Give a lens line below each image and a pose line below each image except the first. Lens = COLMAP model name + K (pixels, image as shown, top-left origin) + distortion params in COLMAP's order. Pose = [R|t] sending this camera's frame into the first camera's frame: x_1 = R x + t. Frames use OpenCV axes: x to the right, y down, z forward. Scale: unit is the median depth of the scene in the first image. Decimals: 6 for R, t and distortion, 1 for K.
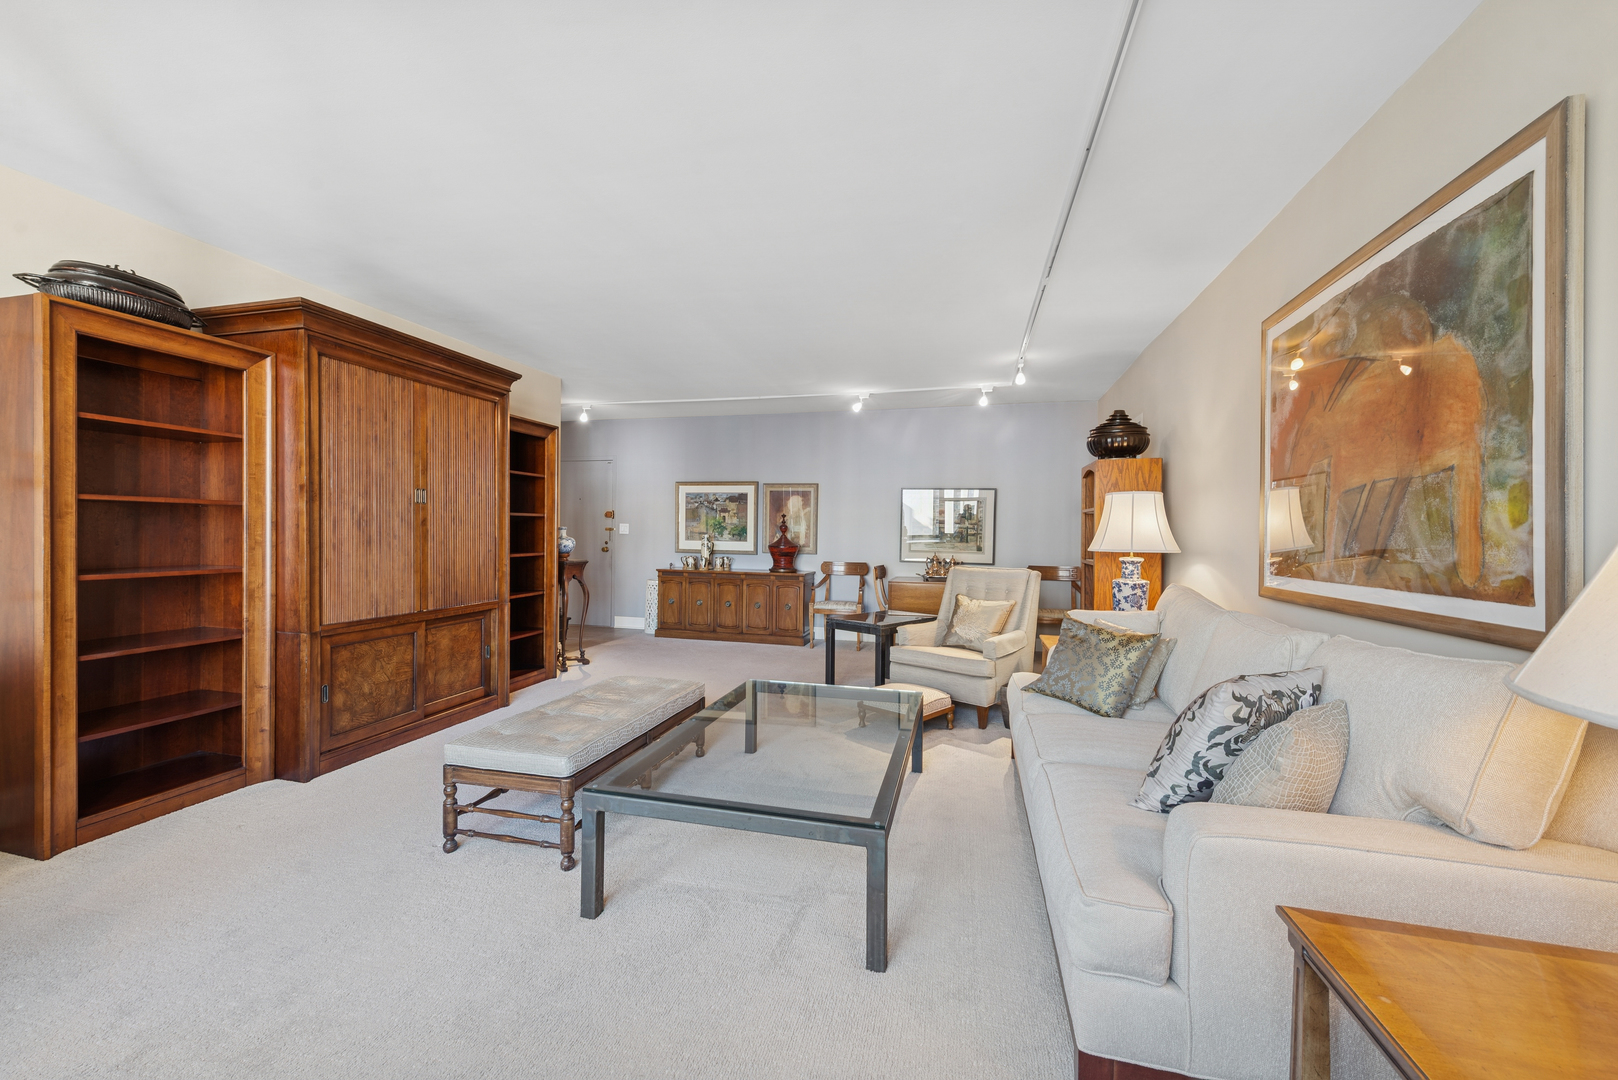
lens RADIAL K [[645.6, 0, 801.5], [0, 645.6, 537.5], [0, 0, 1]] dist [0.011361, 0.000612]
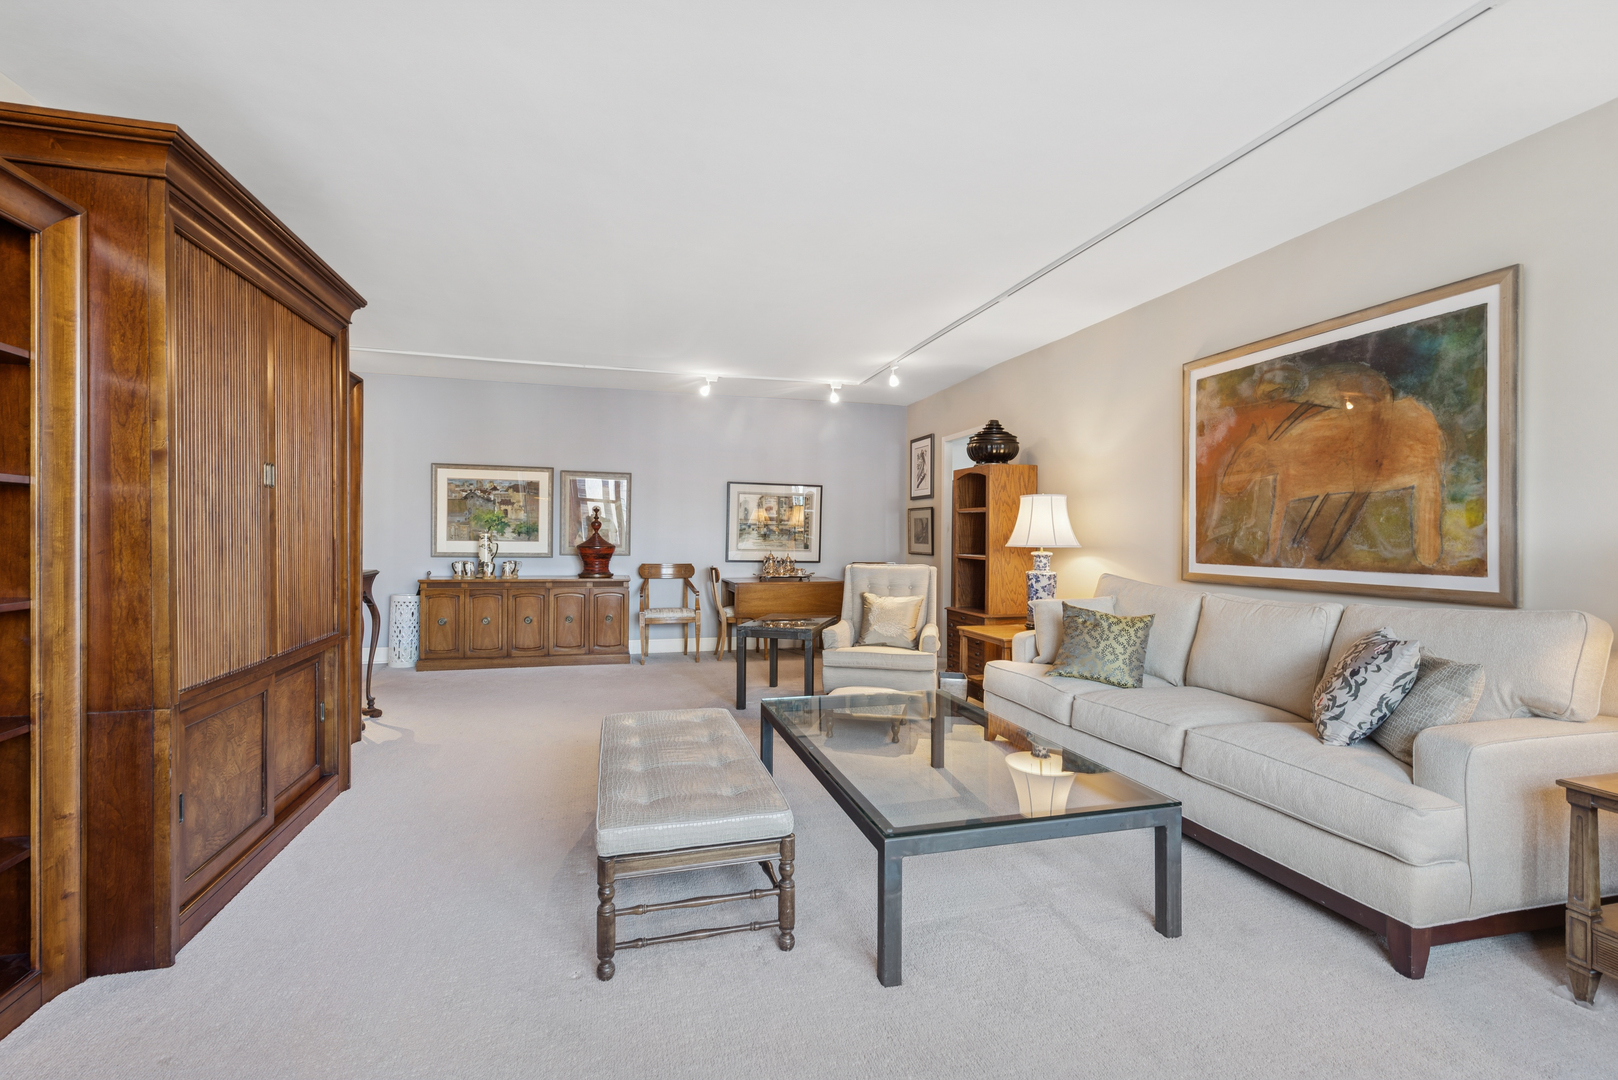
lens RADIAL K [[702.4, 0, 811.9], [0, 702.4, 538.7], [0, 0, 1]] dist [0.008520, -0.000367]
pose [[0.863950, -0.008470, 0.503506, -0.586634], [0.005544, 0.999958, 0.007308, -0.004753], [-0.503546, -0.003522, 0.863961, 0.171043]]
